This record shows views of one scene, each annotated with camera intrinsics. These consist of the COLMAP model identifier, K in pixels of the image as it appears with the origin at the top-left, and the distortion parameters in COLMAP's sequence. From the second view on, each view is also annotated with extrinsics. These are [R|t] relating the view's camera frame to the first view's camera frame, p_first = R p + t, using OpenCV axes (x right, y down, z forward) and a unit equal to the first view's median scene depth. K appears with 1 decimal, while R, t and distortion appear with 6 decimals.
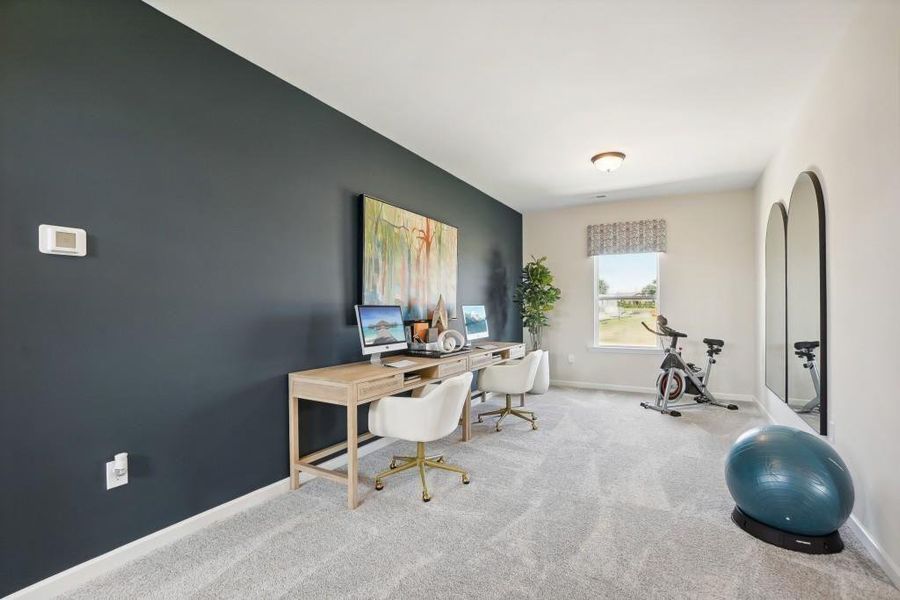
lens RADIAL K [[411.2, 0, 443.9], [0, 411.2, 311.0], [0, 0, 1]] dist [-0.035349, 0.005792]
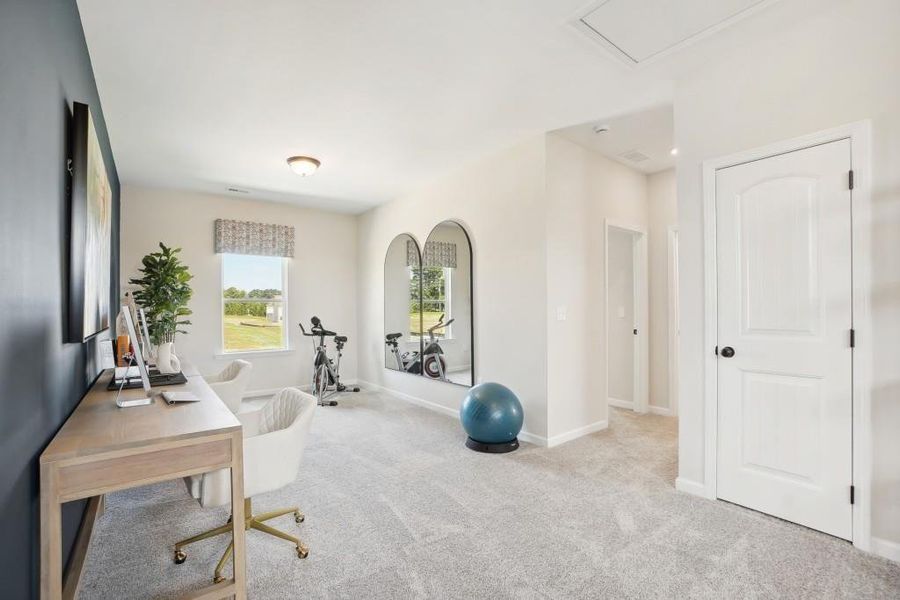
lens RADIAL K [[411.2, 0, 470.6], [0, 411.2, 320.2], [0, 0, 1]] dist [-0.035349, 0.005792]
pose [[0.376064, -0.029063, 0.926138, -0.393624], [0.011999, 0.999577, 0.026495, -0.007065], [-0.926516, 0.001149, 0.376254, 0.241777]]
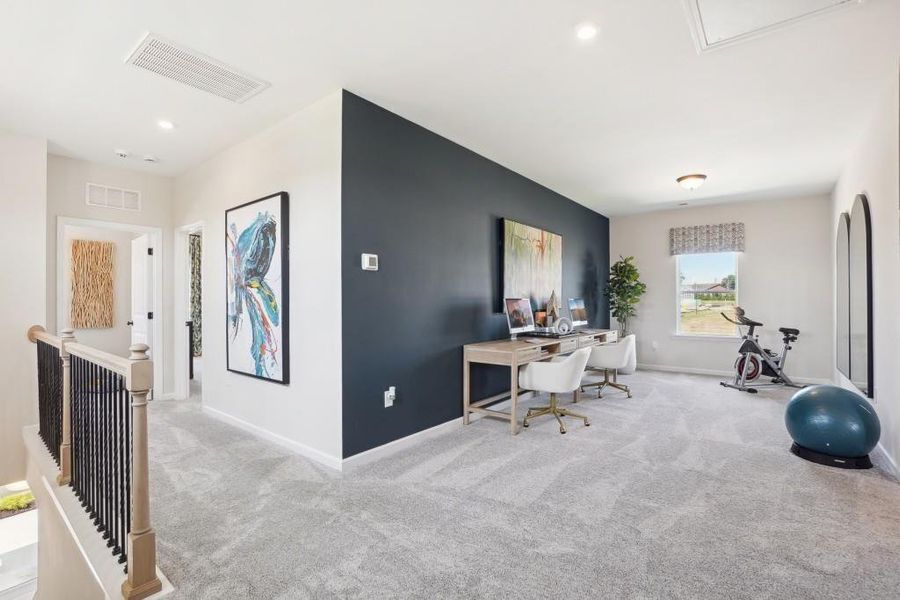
lens RADIAL K [[411.2, 0, 450.2], [0, 411.2, 300.2], [0, 0, 1]] dist [-0.035349, 0.005792]
pose [[0.990279, 0.000812, -0.139096, -0.150997], [-0.001926, 0.999967, -0.007874, 0.002432], [0.139085, 0.008065, 0.990248, -0.316862]]
